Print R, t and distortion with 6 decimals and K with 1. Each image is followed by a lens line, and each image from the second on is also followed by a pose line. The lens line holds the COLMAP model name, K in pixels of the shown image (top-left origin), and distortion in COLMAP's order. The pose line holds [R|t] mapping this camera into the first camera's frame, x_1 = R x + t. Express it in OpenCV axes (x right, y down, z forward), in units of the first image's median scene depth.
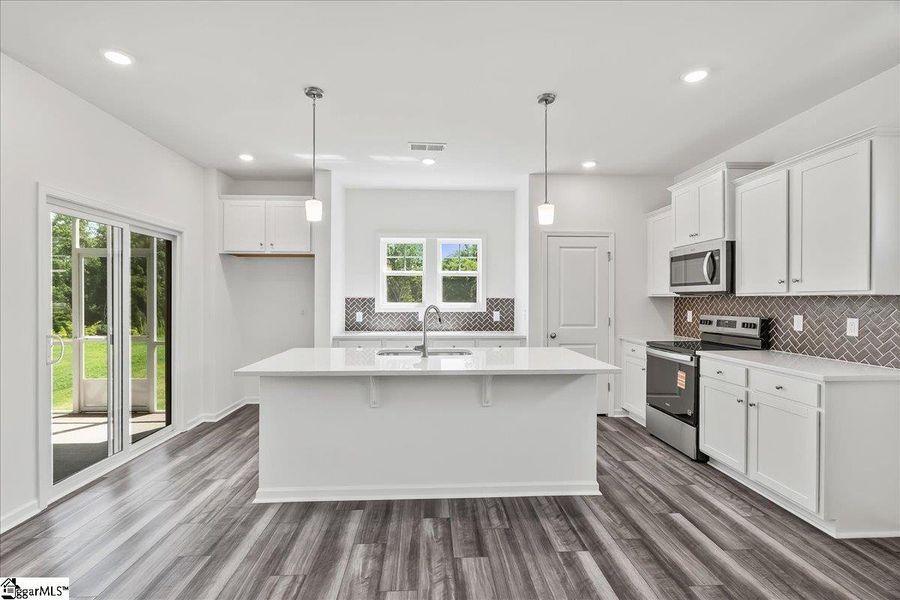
lens RADIAL K [[413.4, 0, 448.8], [0, 413.4, 300.6], [0, 0, 1]] dist [-0.016584, 0.000457]
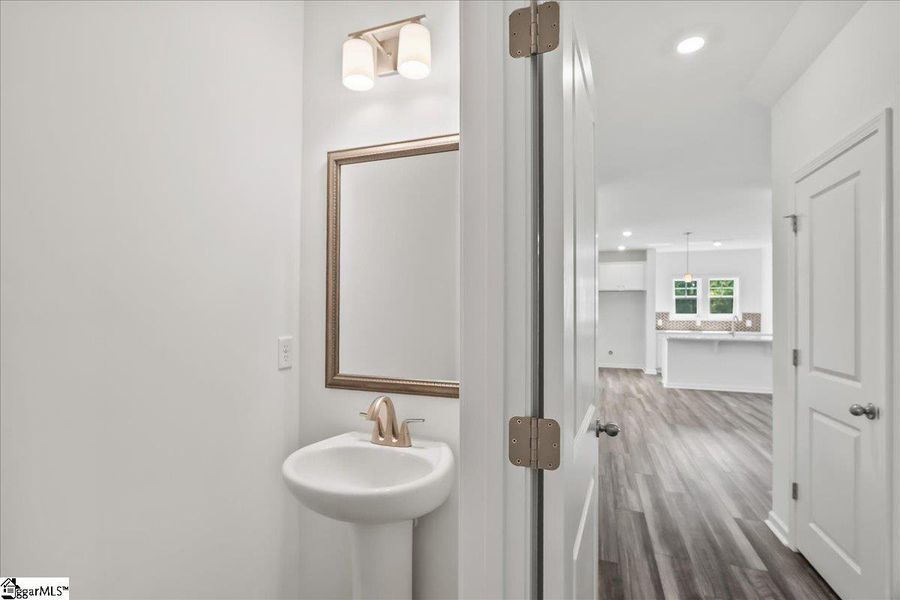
lens RADIAL K [[413.4, 0, 461.7], [0, 413.4, 309.1], [0, 0, 1]] dist [-0.016584, 0.000457]
pose [[0.938645, -0.000641, -0.344885, -0.474306], [-0.001370, 0.999983, -0.005586, -0.008920], [0.344883, 0.005715, 0.938628, -1.124953]]
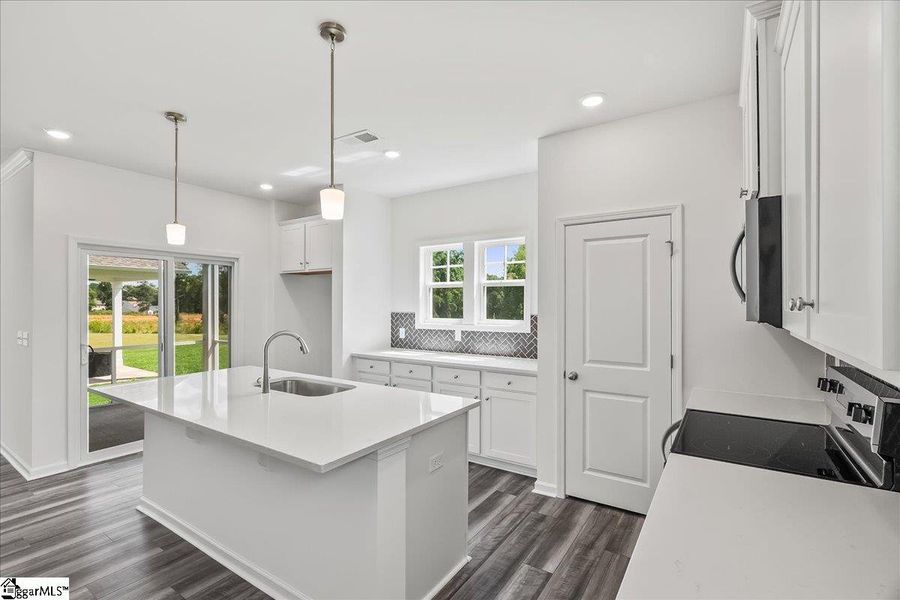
lens RADIAL K [[413.4, 0, 451.2], [0, 413.4, 307.0], [0, 0, 1]] dist [-0.016584, 0.000457]
pose [[0.803218, 0.003710, -0.595673, 0.498819], [-0.000264, 0.999983, 0.005872, -0.029438], [0.595685, -0.004559, 0.803205, 0.368504]]
